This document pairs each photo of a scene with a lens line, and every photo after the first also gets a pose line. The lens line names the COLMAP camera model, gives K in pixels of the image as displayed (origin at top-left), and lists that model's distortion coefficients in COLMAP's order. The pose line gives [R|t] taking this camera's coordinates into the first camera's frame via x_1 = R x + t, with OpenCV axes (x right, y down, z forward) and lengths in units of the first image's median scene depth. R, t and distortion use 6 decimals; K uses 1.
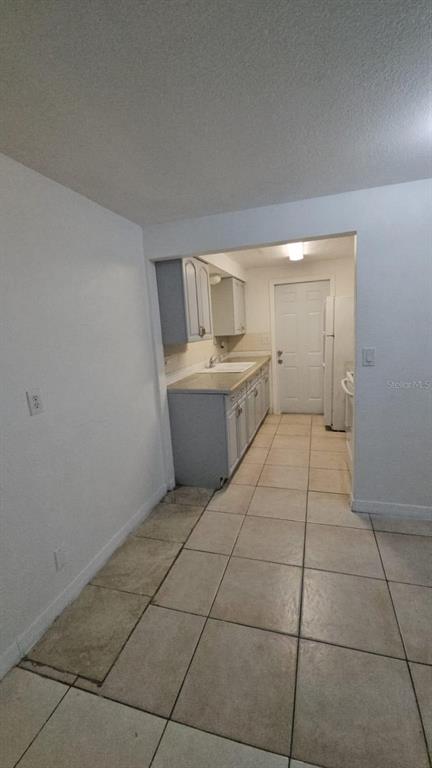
lens RADIAL K [[316.4, 0, 220.1], [0, 316.4, 377.7], [0, 0, 1]] dist [-0.014875, -0.000156]
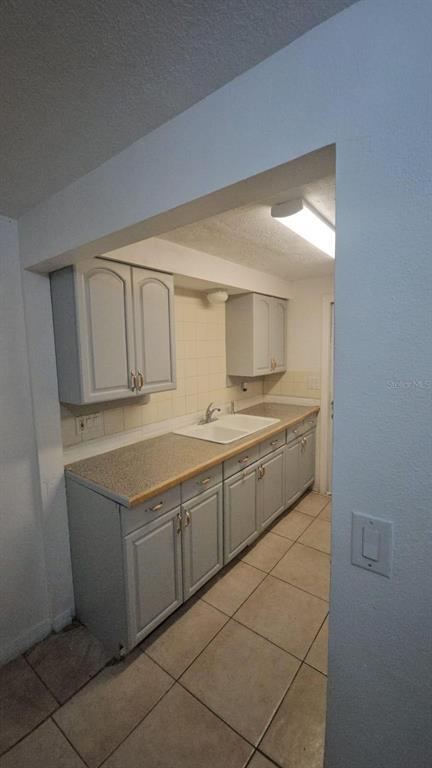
lens RADIAL K [[316.4, 0, 220.1], [0, 316.4, 377.7], [0, 0, 1]] dist [-0.014875, -0.000156]
pose [[0.935322, 0.071437, -0.346510, 0.244497], [-0.088546, 0.995499, -0.033775, -0.115178], [0.342537, 0.062273, 0.937438, 0.370996]]
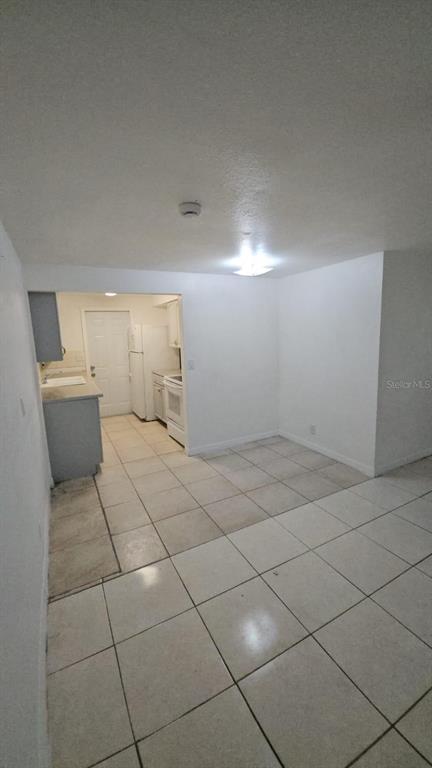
lens RADIAL K [[296.5, 0, 218.1], [0, 296.5, 379.8], [0, 0, 1]] dist [-0.022816, -0.000168]
pose [[0.714304, -0.082626, 0.694941, -0.328757], [0.110772, 0.993837, 0.004306, 0.018566], [-0.691014, 0.073904, 0.719054, -0.166749]]
